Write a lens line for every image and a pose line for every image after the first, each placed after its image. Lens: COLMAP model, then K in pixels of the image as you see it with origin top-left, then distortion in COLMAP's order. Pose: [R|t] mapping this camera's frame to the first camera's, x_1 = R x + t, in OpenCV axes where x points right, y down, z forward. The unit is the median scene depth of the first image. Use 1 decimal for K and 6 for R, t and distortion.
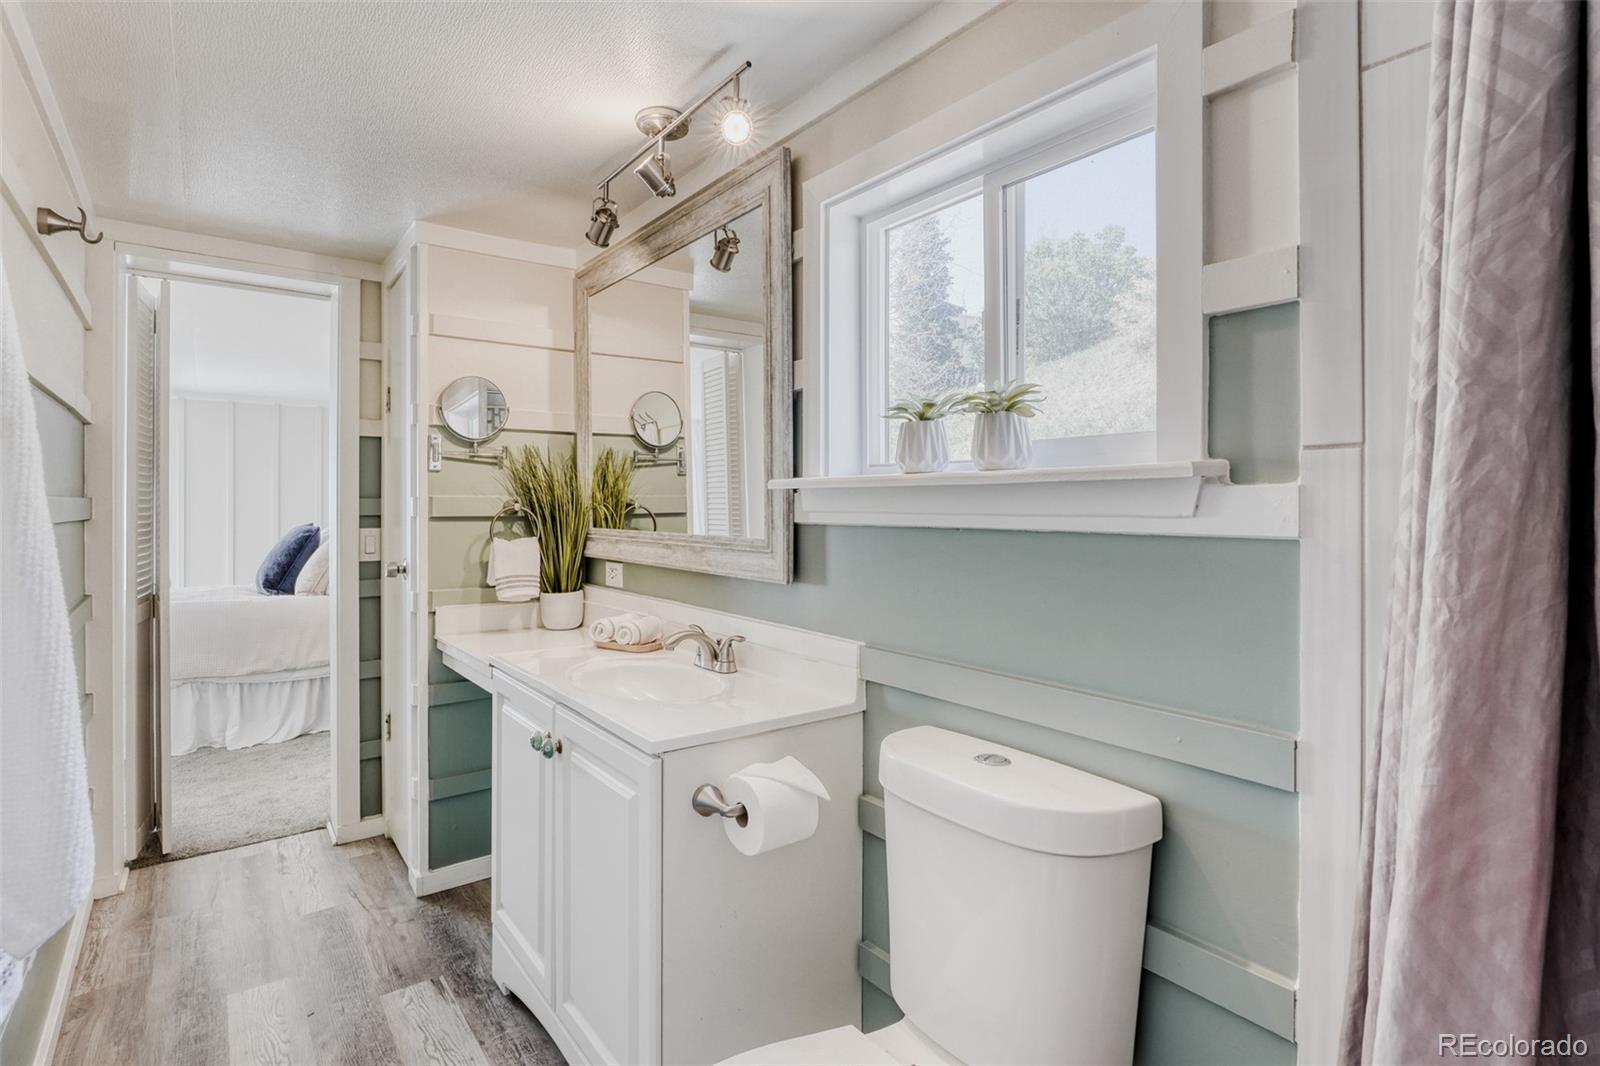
lens RADIAL K [[758.9, 0, 812.5], [0, 758.9, 529.7], [0, 0, 1]] dist [-0.016026, 0.001191]
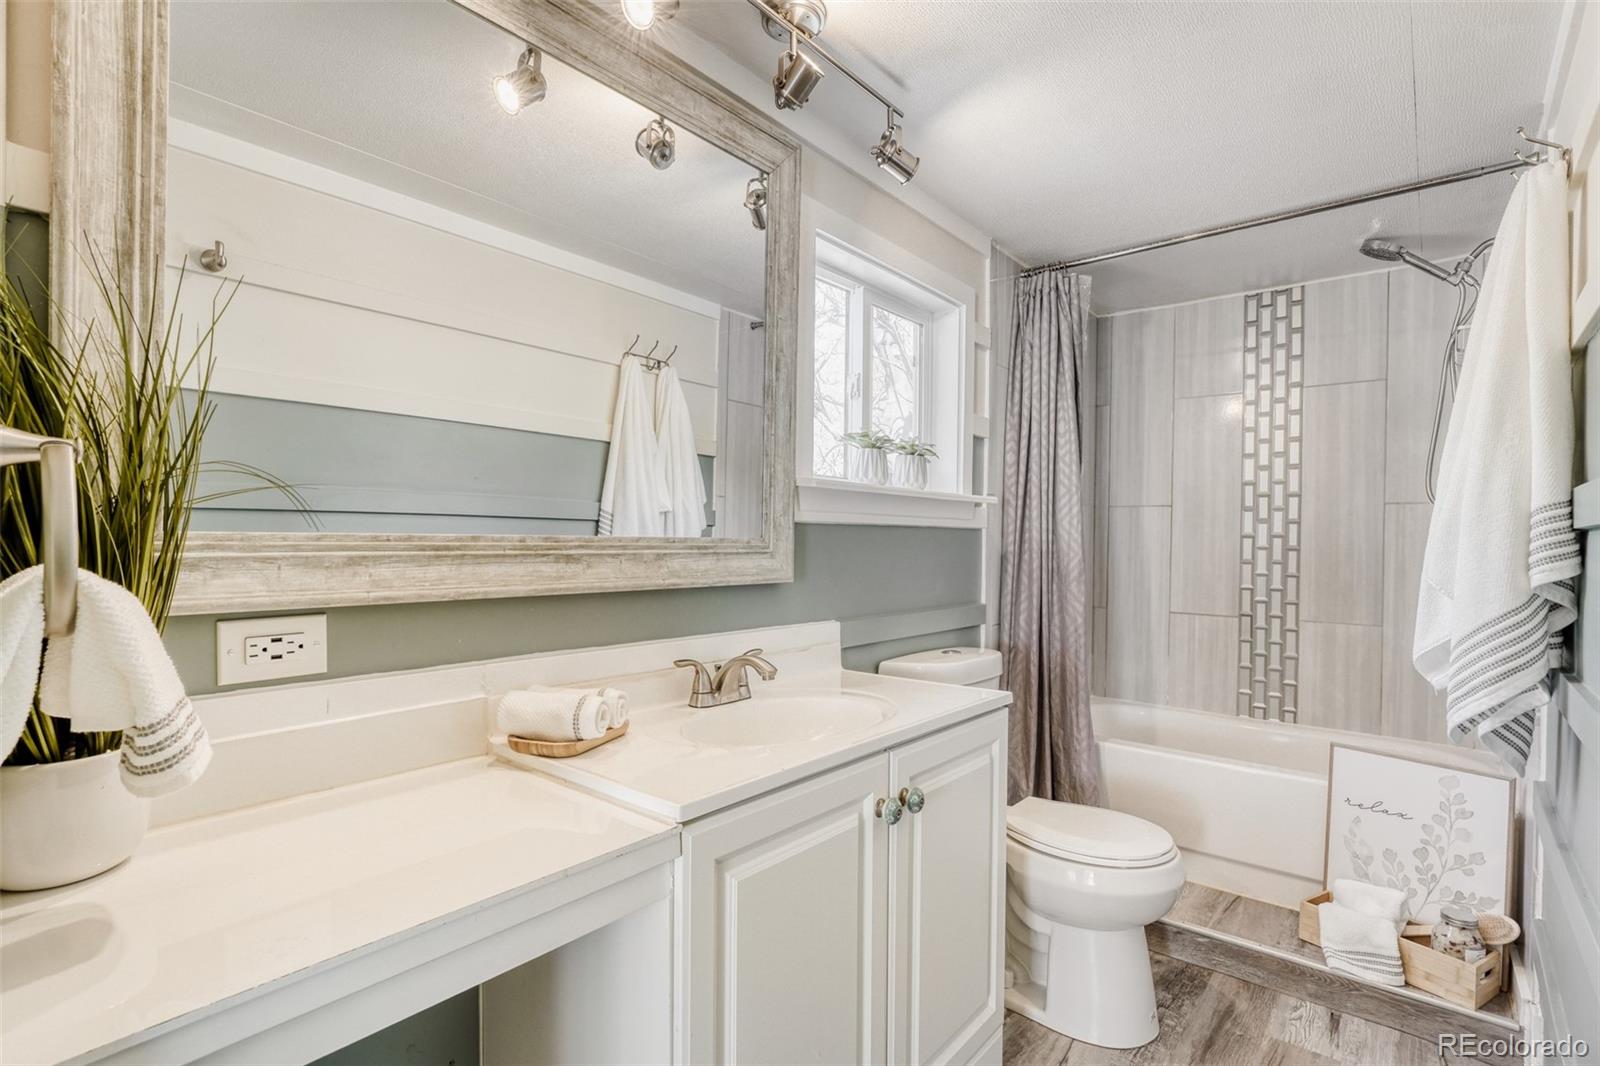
lens RADIAL K [[758.9, 0, 812.5], [0, 758.9, 529.7], [0, 0, 1]] dist [-0.016026, 0.001191]
pose [[-0.213449, -0.009091, 0.976912, -0.915981], [-0.000533, 0.999958, 0.009189, -0.006599], [-0.976954, 0.001441, -0.213444, 1.070716]]
